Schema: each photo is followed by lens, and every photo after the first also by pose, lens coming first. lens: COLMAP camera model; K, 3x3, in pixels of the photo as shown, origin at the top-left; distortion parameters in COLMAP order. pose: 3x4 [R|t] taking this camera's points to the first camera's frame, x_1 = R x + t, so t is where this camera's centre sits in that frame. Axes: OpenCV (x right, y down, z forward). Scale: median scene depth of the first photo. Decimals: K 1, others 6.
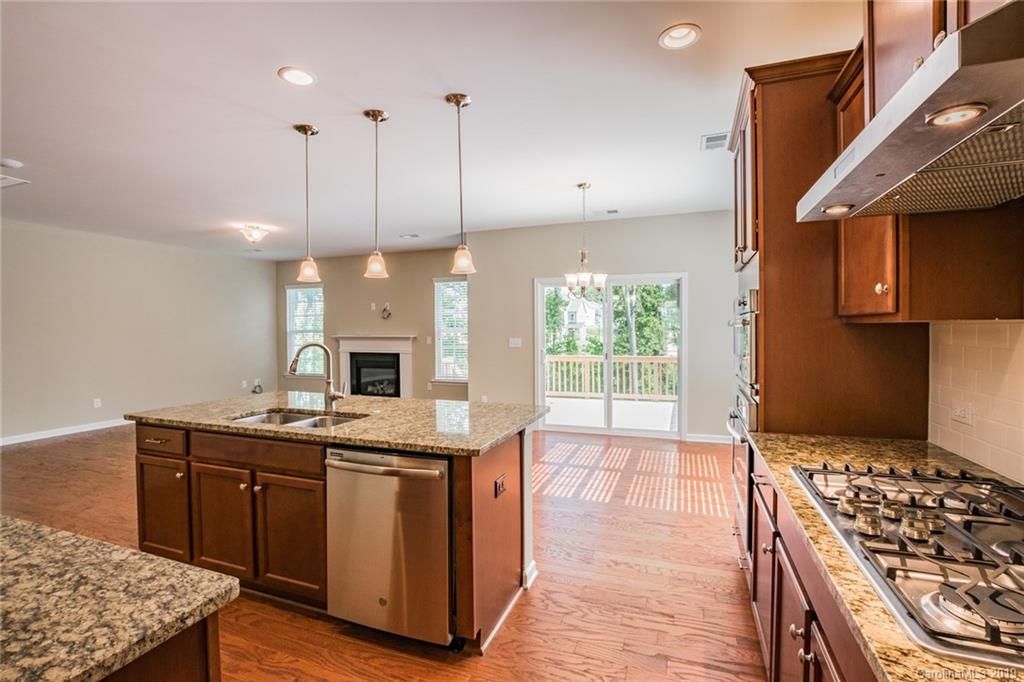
lens RADIAL K [[462.6, 0, 509.2], [0, 462.6, 339.7], [0, 0, 1]] dist [-0.040422, 0.010540]
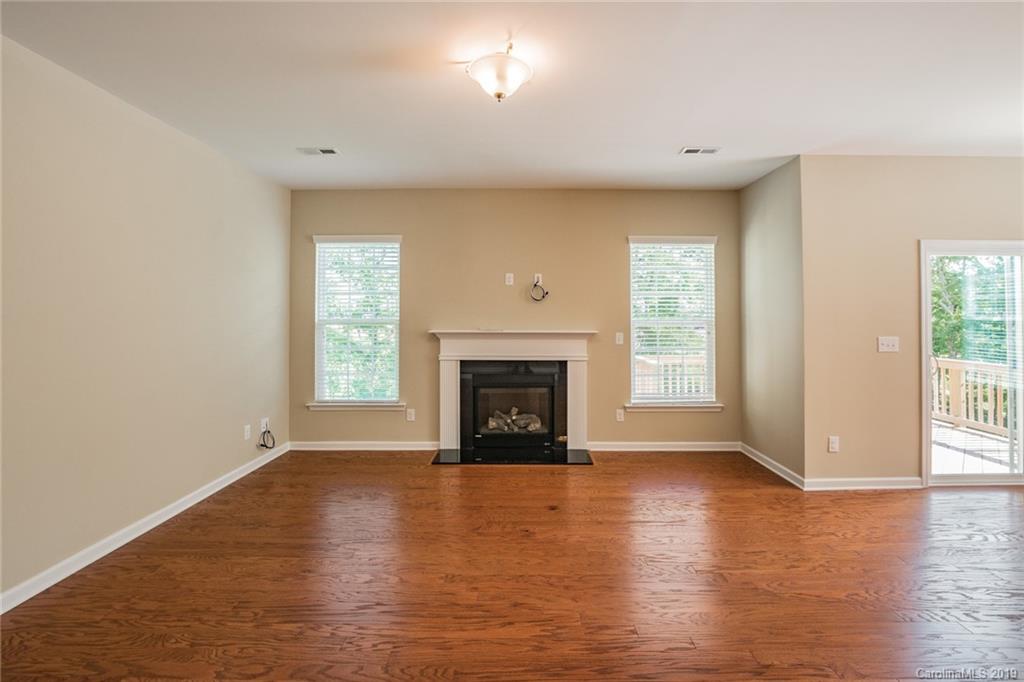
lens RADIAL K [[465.1, 0, 530.2], [0, 465.1, 321.6], [0, 0, 1]] dist [-0.044180, 0.010698]
pose [[0.940977, 0.003995, 0.338446, -0.616883], [0.001603, 0.999867, -0.016259, -0.013678], [-0.338466, 0.015842, 0.940845, 0.600981]]
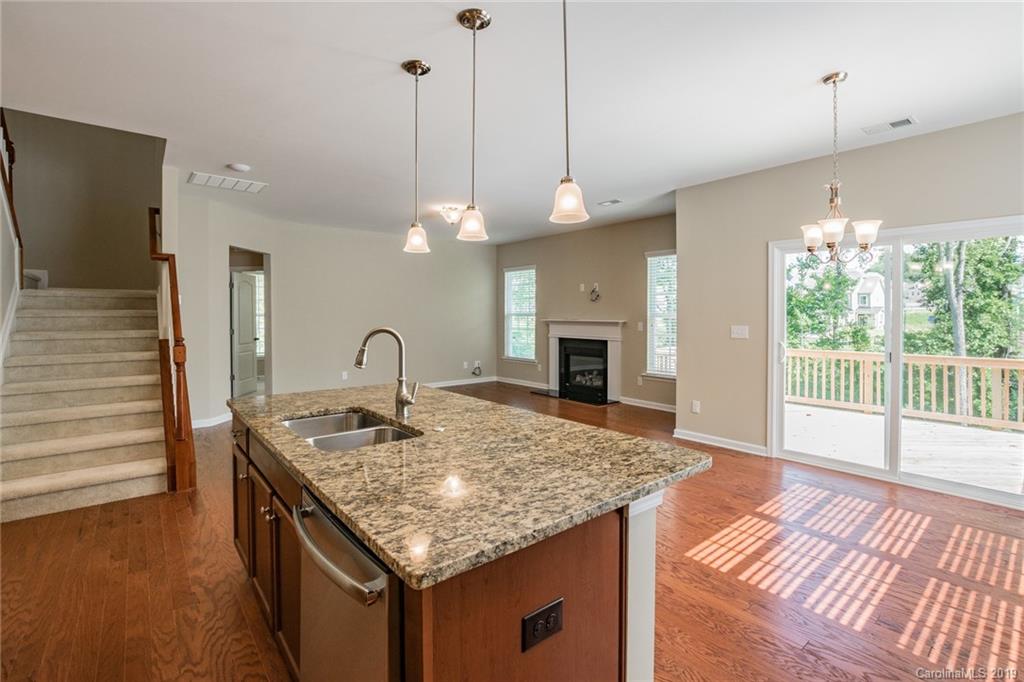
lens RADIAL K [[465.1, 0, 530.2], [0, 465.1, 321.6], [0, 0, 1]] dist [-0.044180, 0.010698]
pose [[0.874795, 0.014844, -0.484265, 0.076237], [-0.017702, 0.999842, -0.001329, -0.003364], [0.484169, 0.009735, 0.874920, 0.206860]]
